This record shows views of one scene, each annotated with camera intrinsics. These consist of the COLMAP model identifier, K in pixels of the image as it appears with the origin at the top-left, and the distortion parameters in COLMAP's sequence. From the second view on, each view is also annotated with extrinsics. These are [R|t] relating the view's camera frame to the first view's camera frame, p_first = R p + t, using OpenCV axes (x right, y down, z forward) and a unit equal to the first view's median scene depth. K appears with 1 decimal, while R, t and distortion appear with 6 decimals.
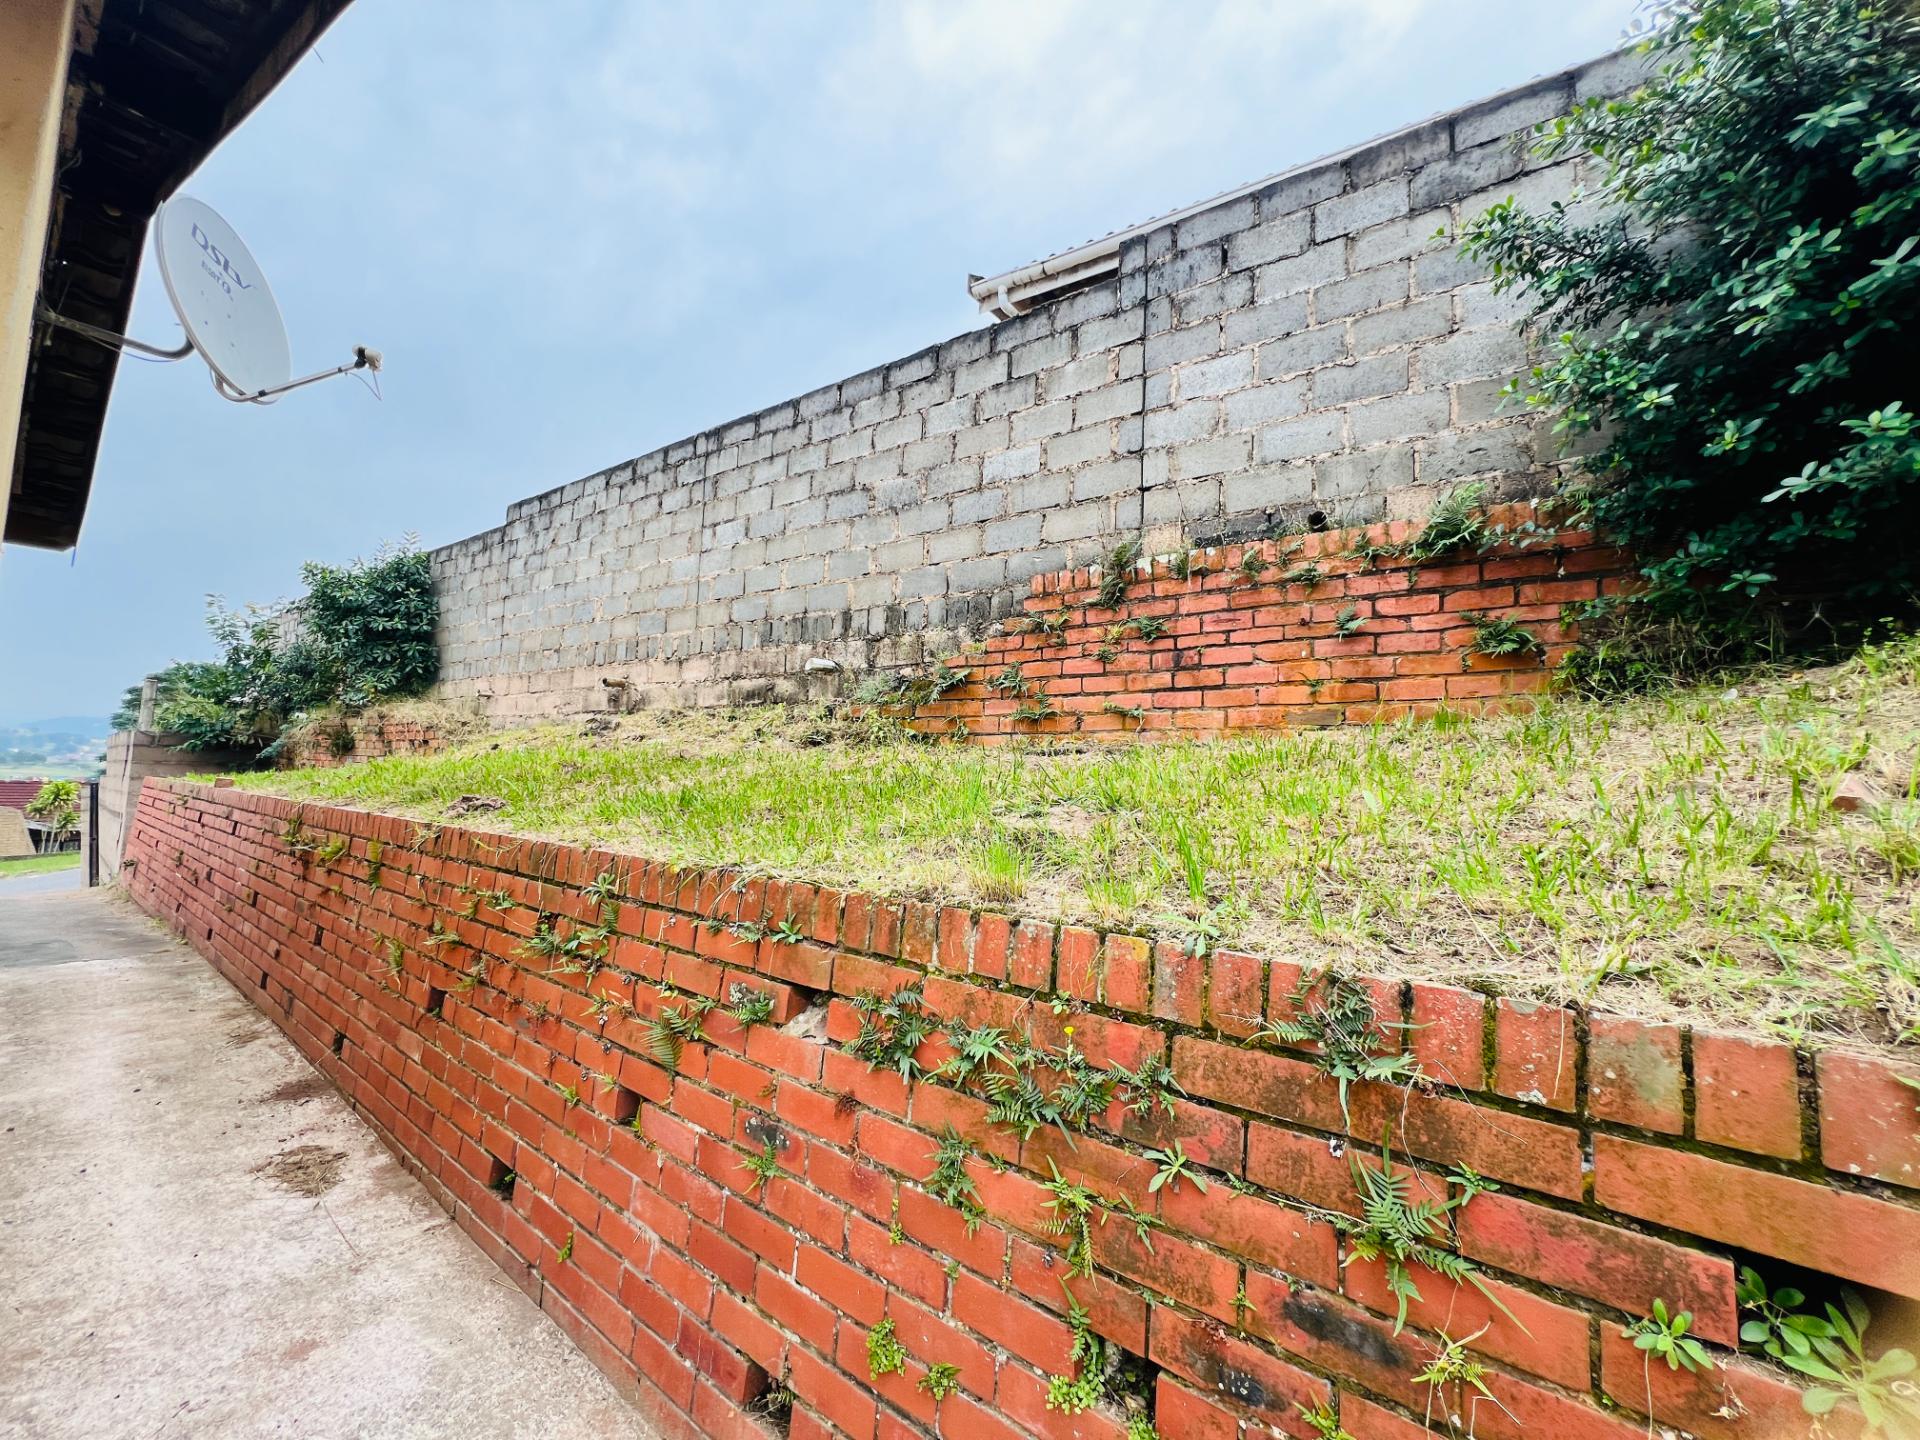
lens RADIAL K [[766.1, 0, 960.0], [0, 766.1, 720.0], [0, 0, 1]] dist [-0.002314, 0.000457]
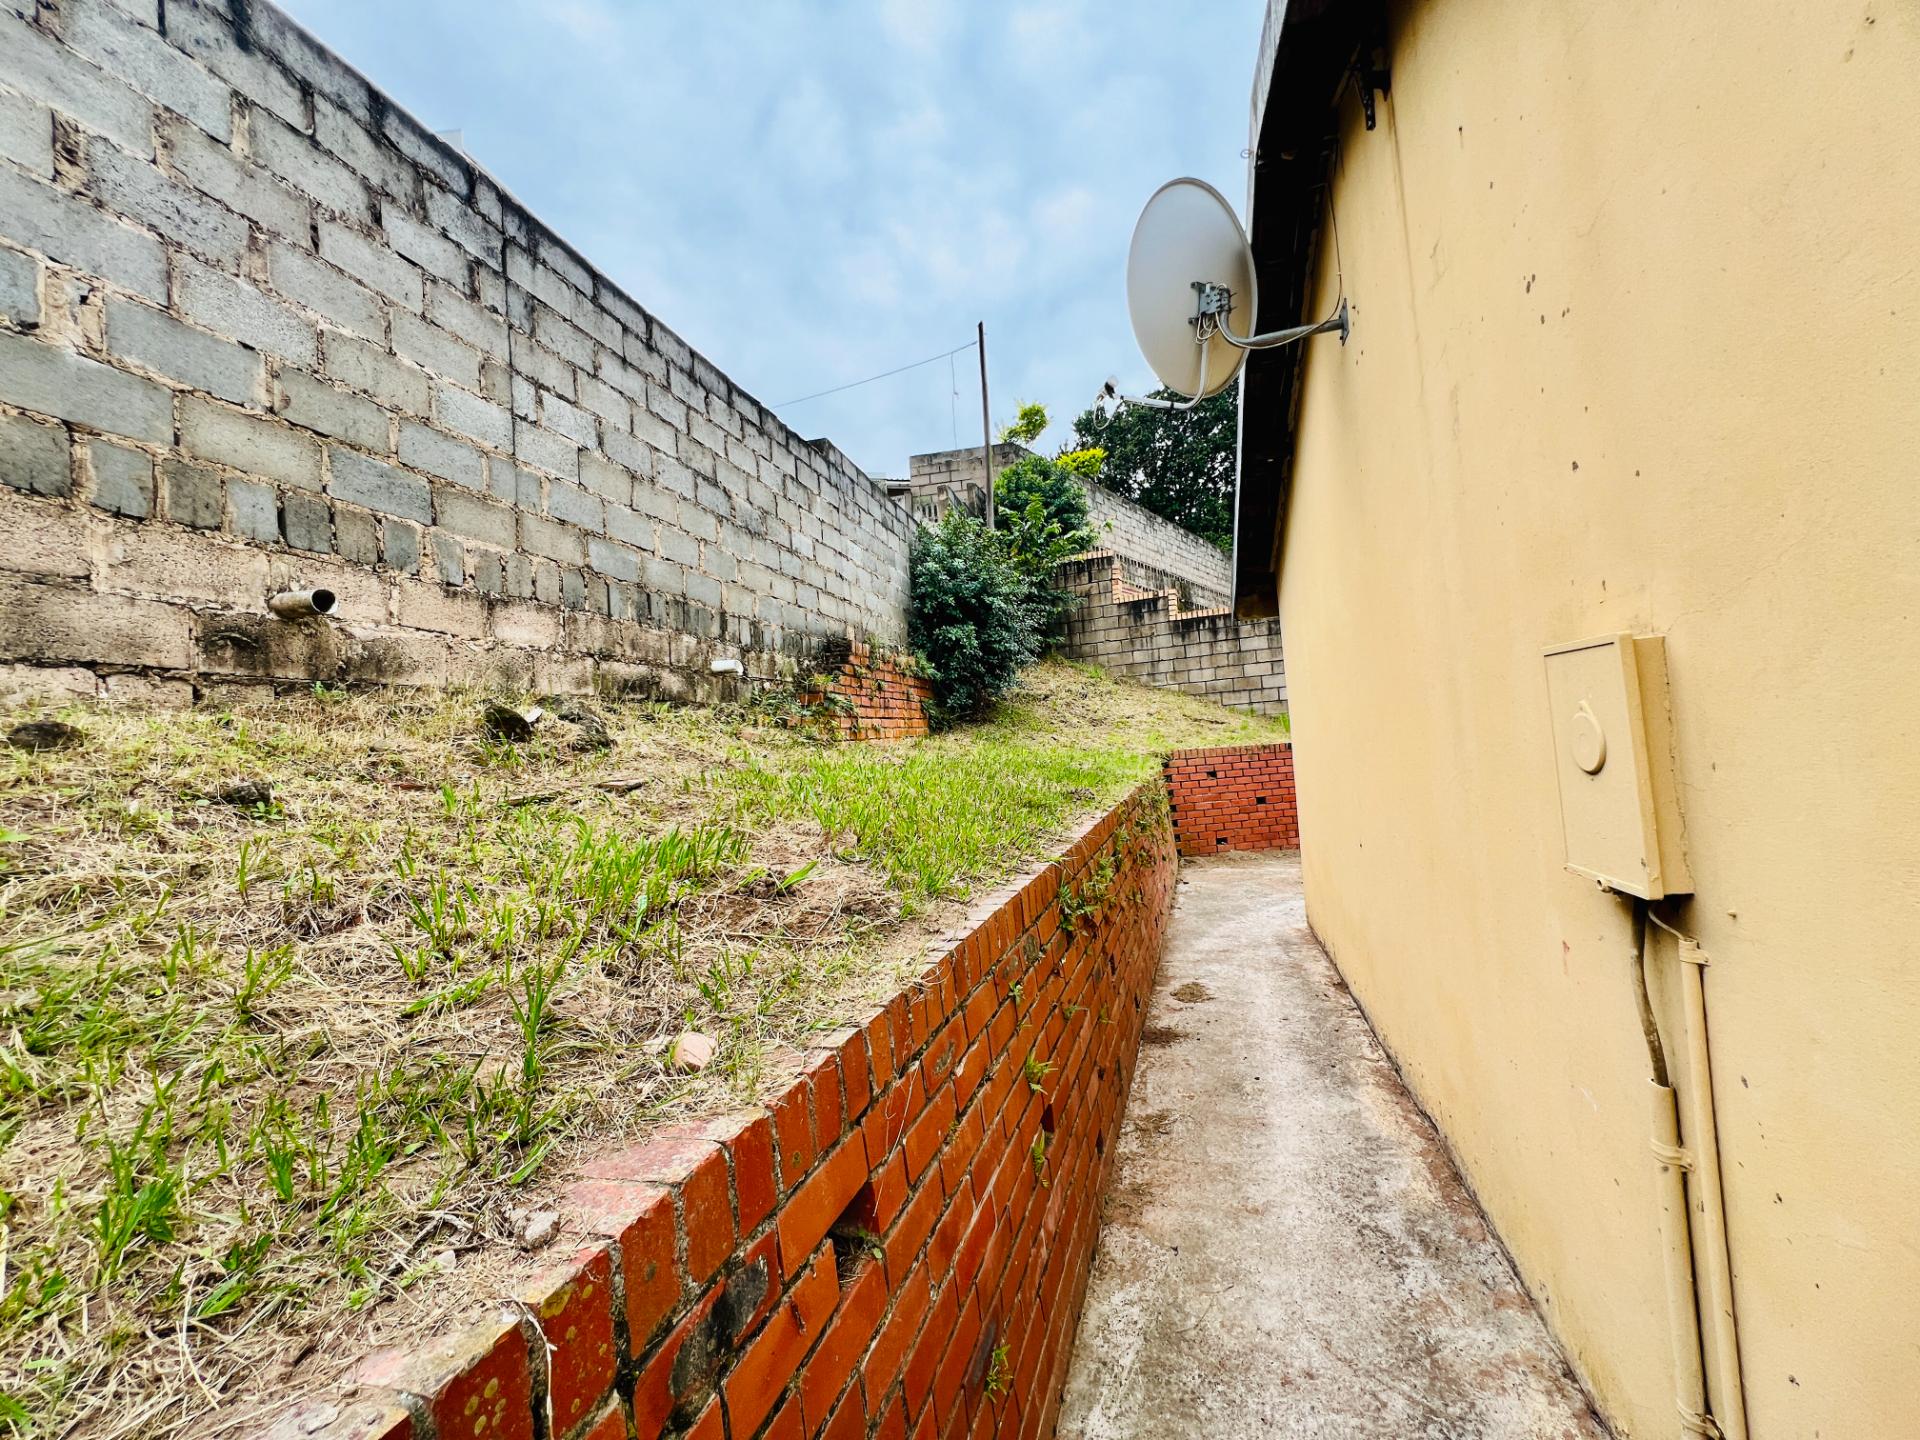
lens RADIAL K [[766.1, 0, 960.0], [0, 766.1, 720.0], [0, 0, 1]] dist [-0.002314, 0.000457]
pose [[-0.348841, 0.020749, 0.936952, -1.111110], [-0.021615, 0.999311, -0.030177, 0.014592], [-0.936932, -0.030780, -0.348153, 1.015759]]
